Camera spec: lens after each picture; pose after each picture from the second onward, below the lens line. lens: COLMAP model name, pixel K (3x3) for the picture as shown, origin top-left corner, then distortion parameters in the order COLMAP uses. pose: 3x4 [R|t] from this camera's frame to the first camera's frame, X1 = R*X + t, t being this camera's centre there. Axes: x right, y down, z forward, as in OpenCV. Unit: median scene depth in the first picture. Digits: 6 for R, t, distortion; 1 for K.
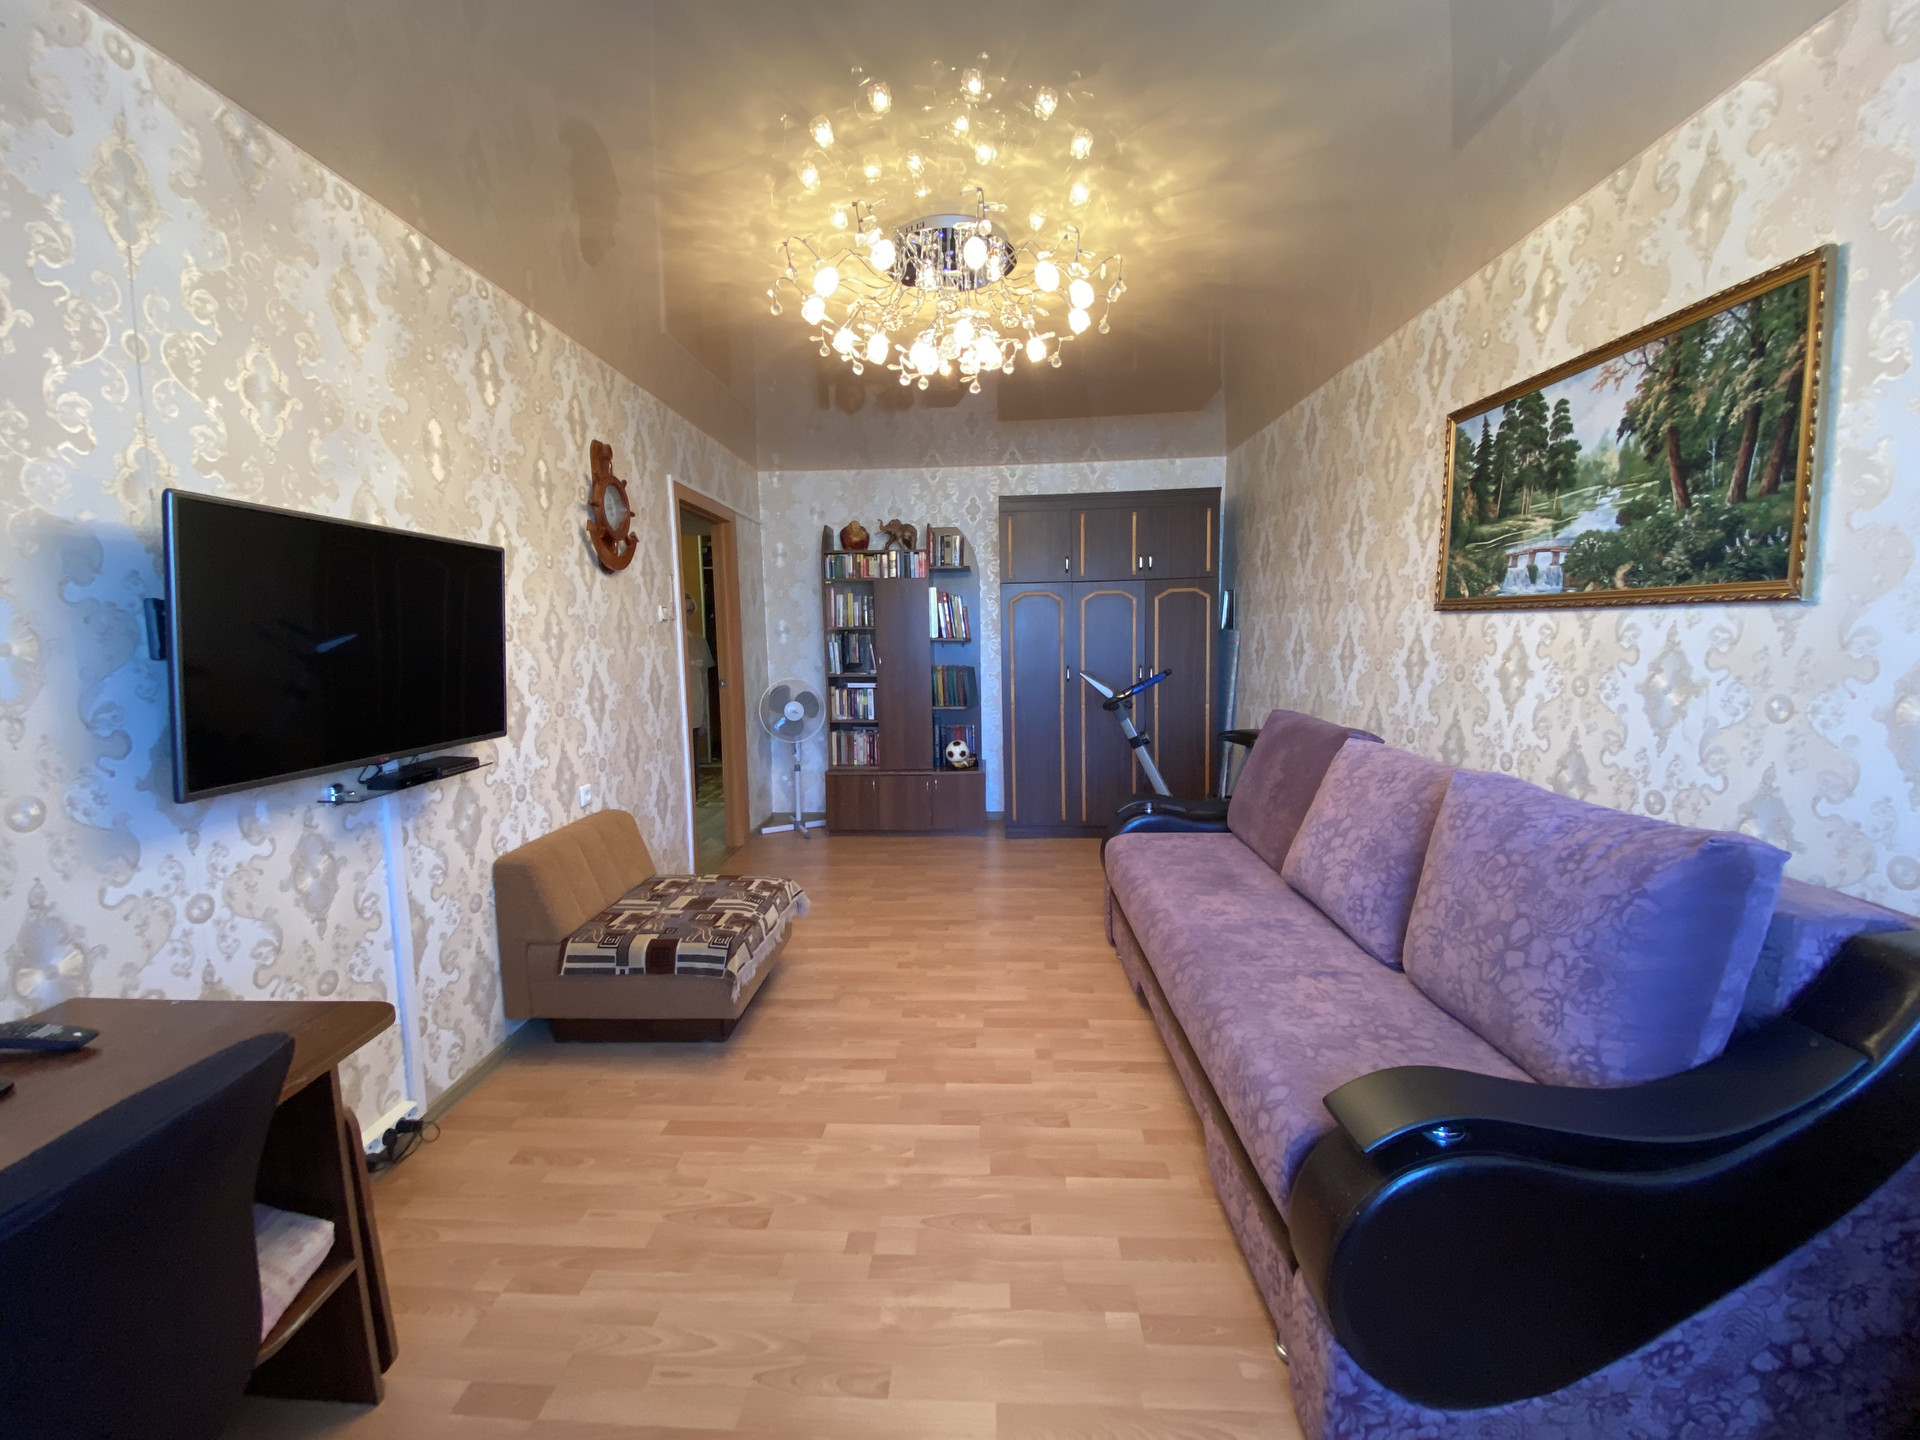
lens RADIAL K [[762.4, 0, 957.2], [0, 762.4, 717.9], [0, 0, 1]] dist [0.000721, -0.012703]
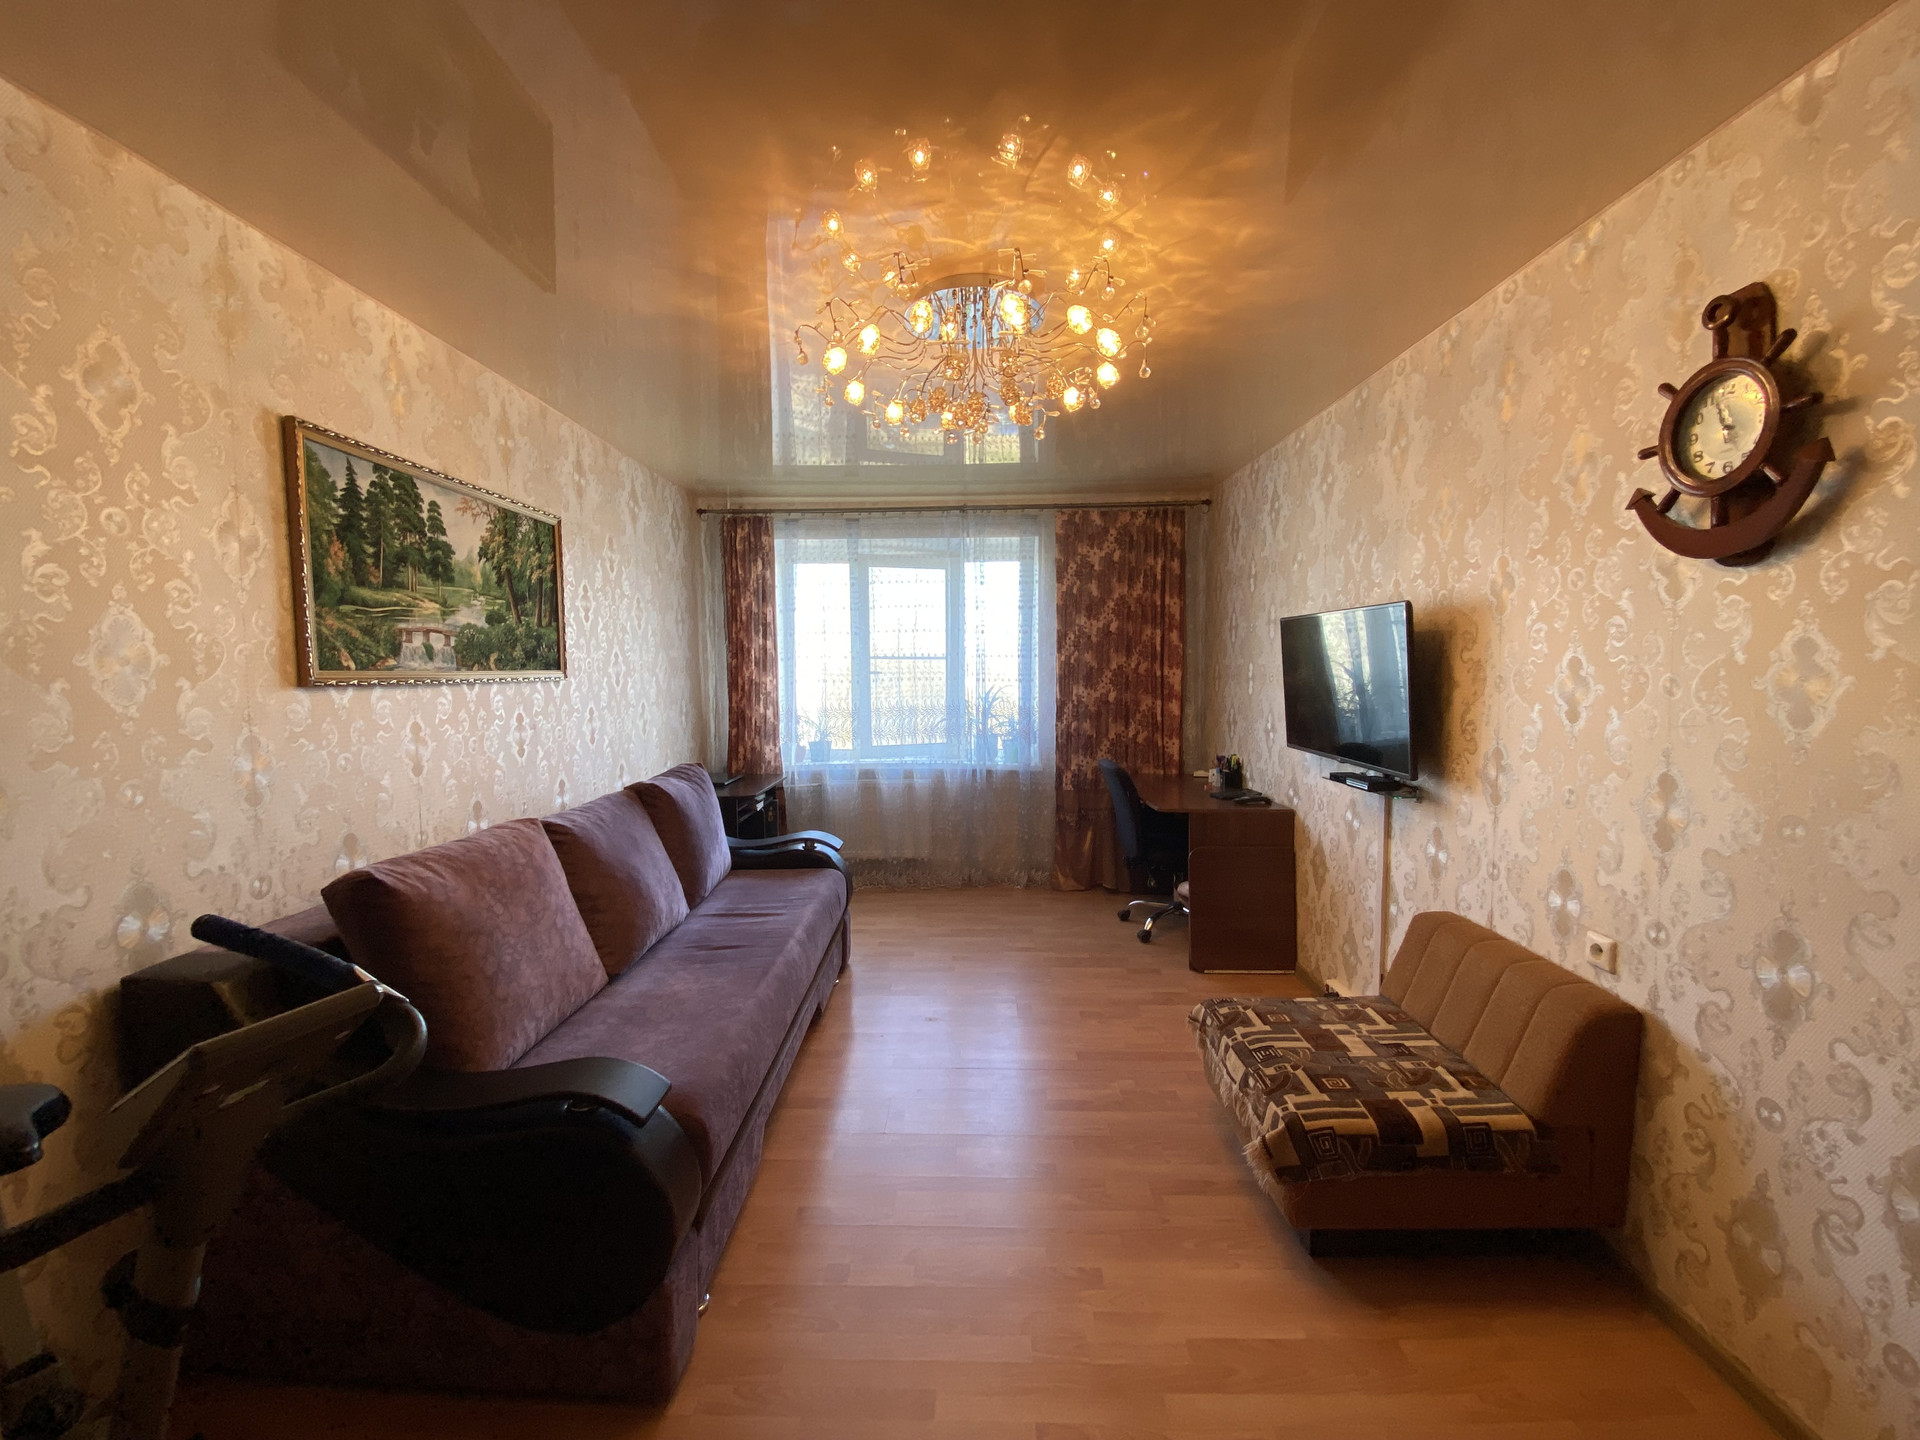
lens RADIAL K [[762.4, 0, 957.1], [0, 762.4, 717.3], [0, 0, 1]] dist [0.000721, -0.012703]
pose [[-0.999538, 0.026612, -0.014699, 0.040522], [0.023581, 0.983809, 0.177662, -0.278437], [0.019189, 0.177233, -0.983982, 2.132542]]
